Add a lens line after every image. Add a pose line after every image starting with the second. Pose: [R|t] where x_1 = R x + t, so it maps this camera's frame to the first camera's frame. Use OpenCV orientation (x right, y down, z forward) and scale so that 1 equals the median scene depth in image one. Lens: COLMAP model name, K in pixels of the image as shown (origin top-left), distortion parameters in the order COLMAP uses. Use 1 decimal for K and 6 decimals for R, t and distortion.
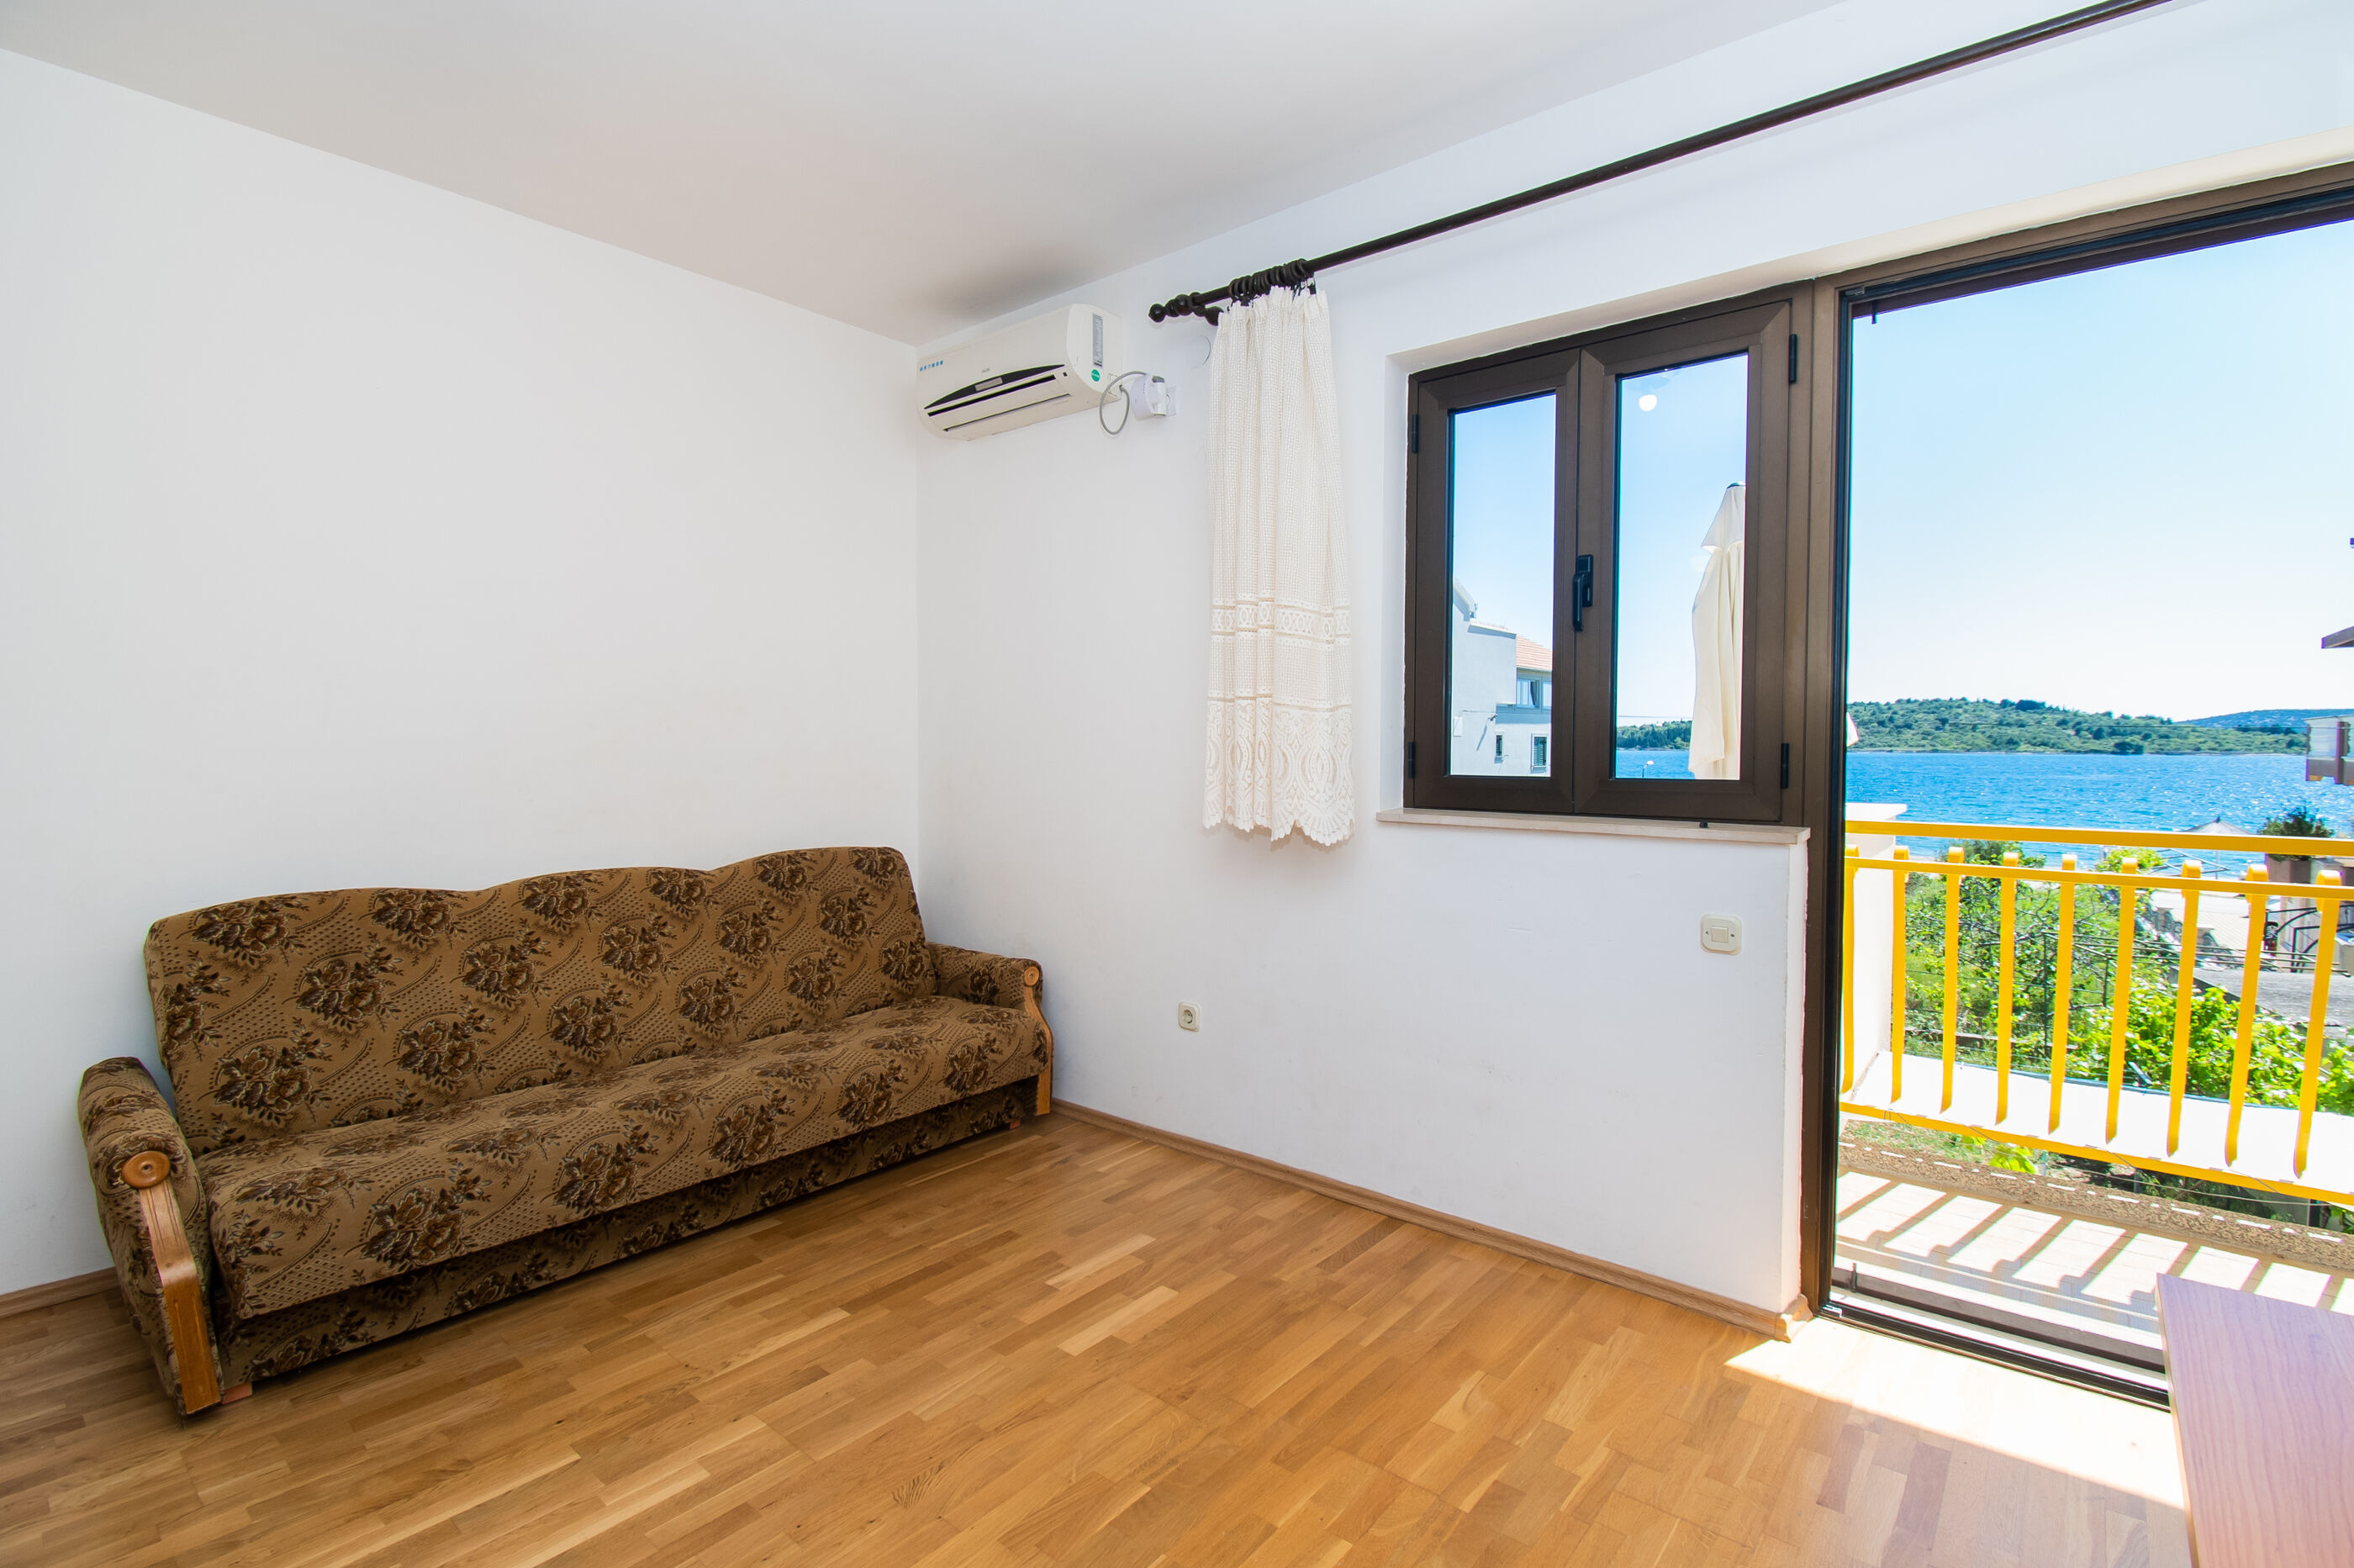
lens RADIAL K [[1075.6, 0, 1214.1], [0, 1075.6, 791.4], [0, 0, 1]] dist [0.002765, -0.013667]
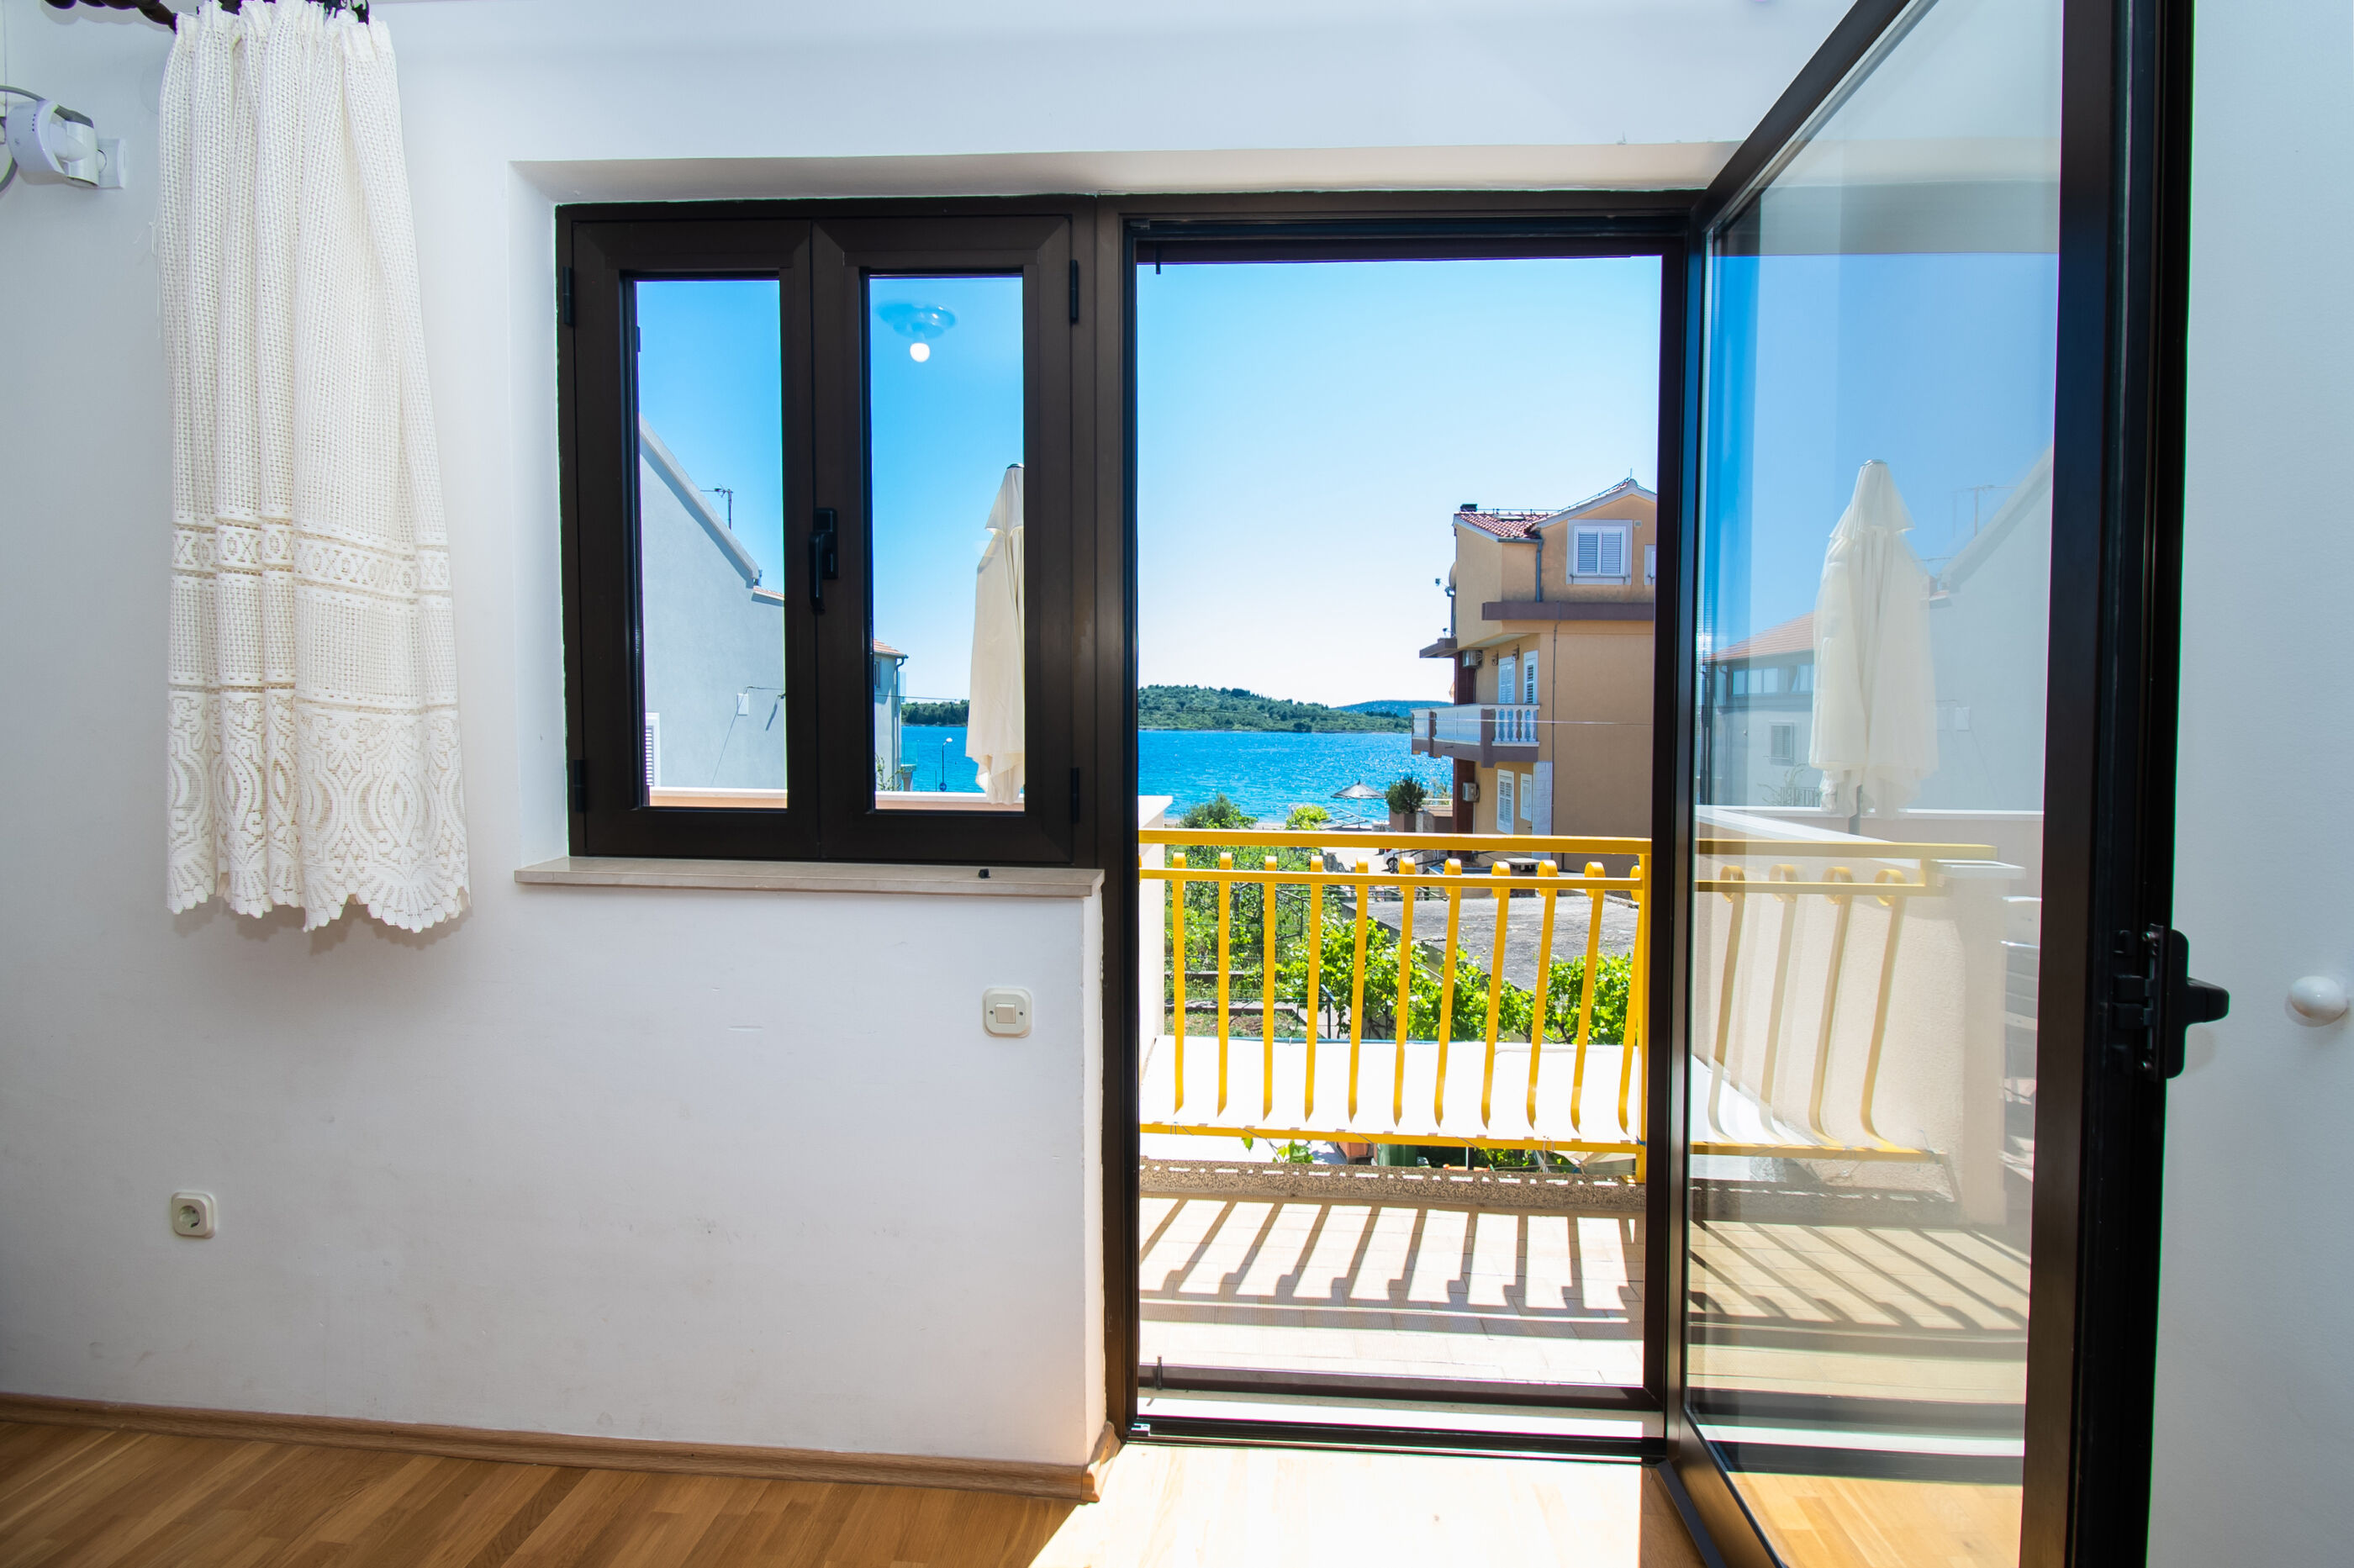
lens RADIAL K [[1075.6, 0, 1227.3], [0, 1075.6, 781.4], [0, 0, 1]] dist [0.002765, -0.013667]
pose [[0.803568, -0.026159, 0.594638, 0.108866], [0.019115, 0.999653, 0.018145, -0.035758], [-0.594906, -0.003214, 0.803789, 0.216770]]
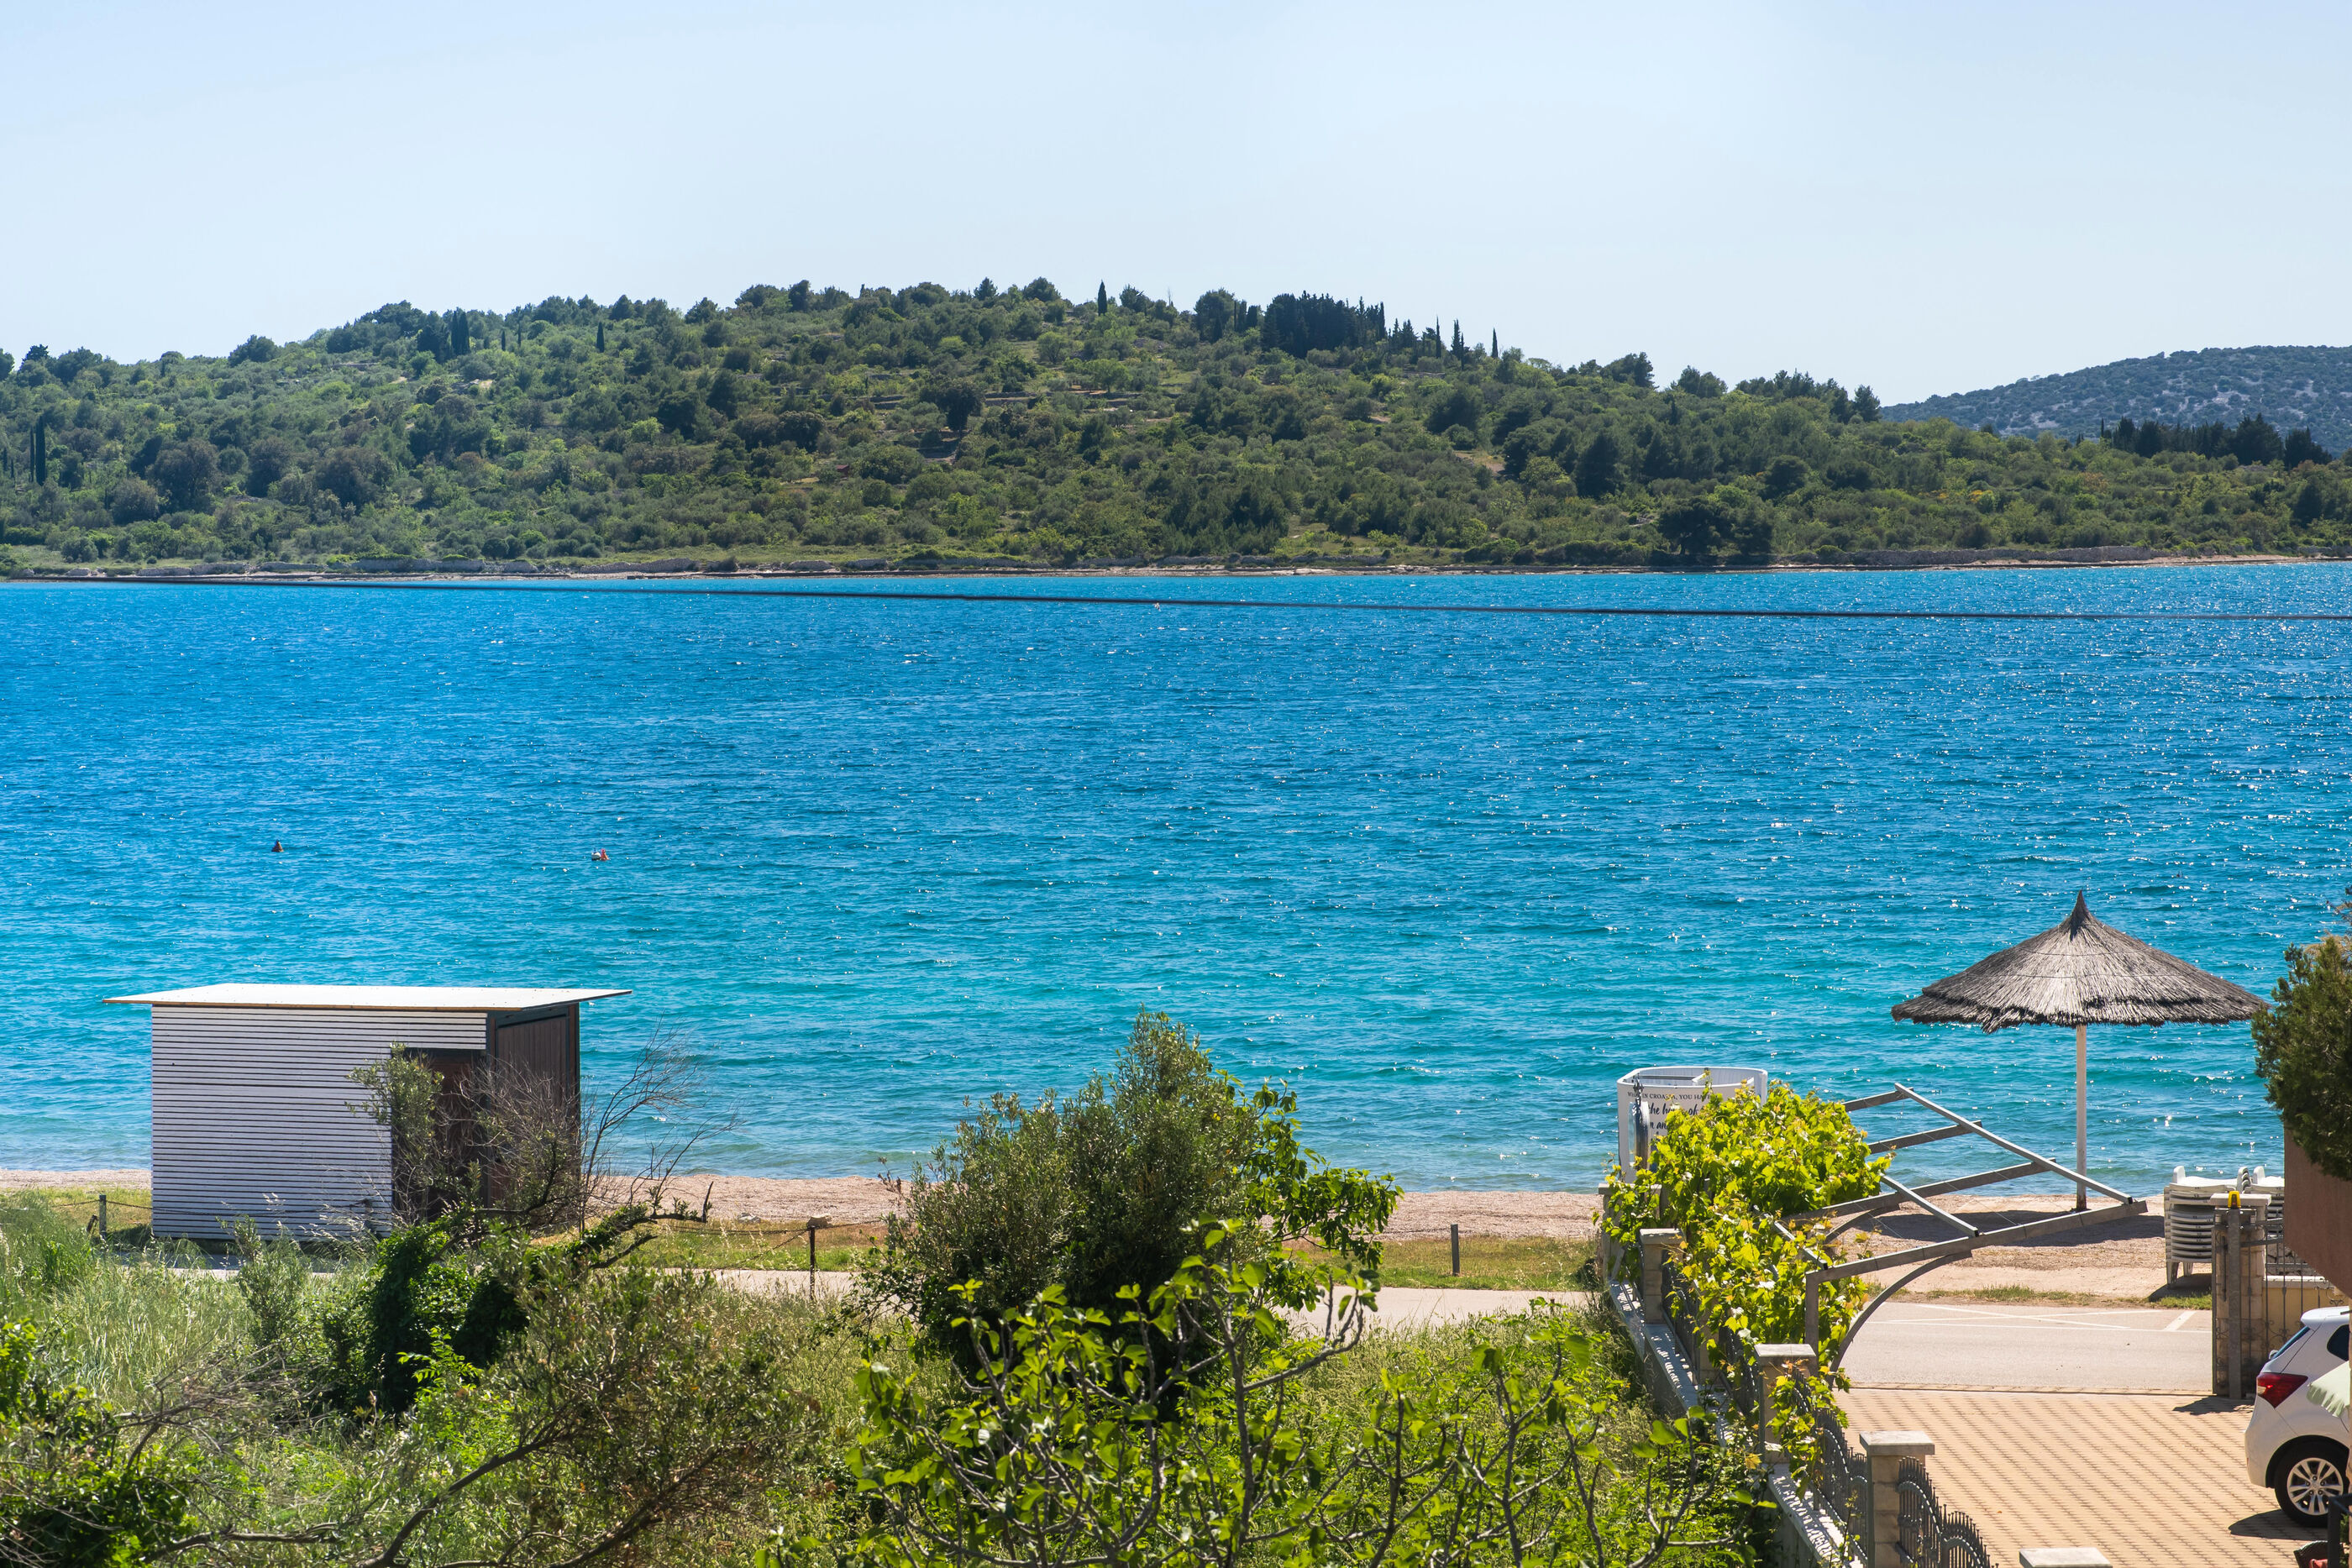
lens RADIAL K [[6781.5, 0, 1231.8], [0, 6781.5, 781.8], [0, 0, 1]] dist [0.078614, 0.000000]
pose [[0.804762, -0.032753, 0.592694, 0.816062], [0.038113, 0.999267, 0.003471, -0.191809], [-0.592373, 0.019796, 0.805420, 0.952910]]
